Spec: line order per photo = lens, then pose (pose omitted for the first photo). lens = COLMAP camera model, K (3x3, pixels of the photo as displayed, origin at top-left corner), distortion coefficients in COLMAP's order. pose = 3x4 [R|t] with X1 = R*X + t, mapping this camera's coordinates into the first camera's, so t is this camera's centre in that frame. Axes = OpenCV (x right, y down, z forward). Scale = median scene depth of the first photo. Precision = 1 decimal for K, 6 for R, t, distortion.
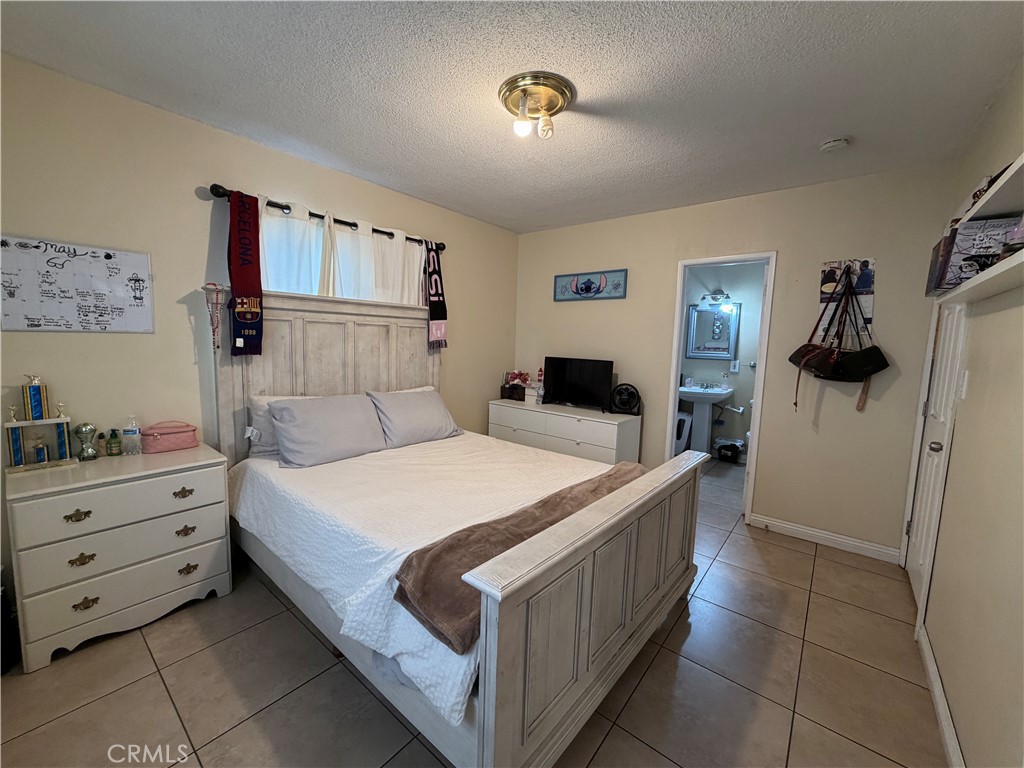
lens RADIAL K [[410.0, 0, 509.0], [0, 410.0, 385.2], [0, 0, 1]] dist [-0.000149, -0.000439]
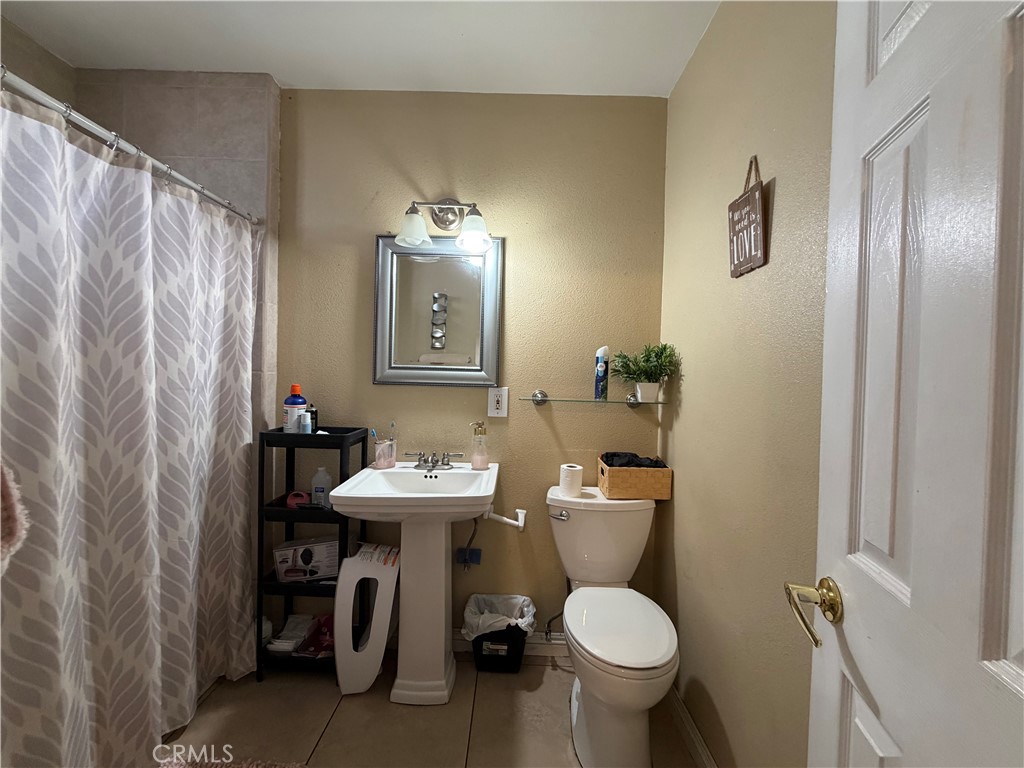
lens RADIAL K [[410.0, 0, 509.0], [0, 410.0, 385.2], [0, 0, 1]] dist [-0.000149, -0.000439]
pose [[0.785834, -0.020982, 0.618081, 0.323935], [0.064044, 0.996812, -0.047588, -0.043227], [-0.615112, 0.076981, 0.784673, 0.693387]]
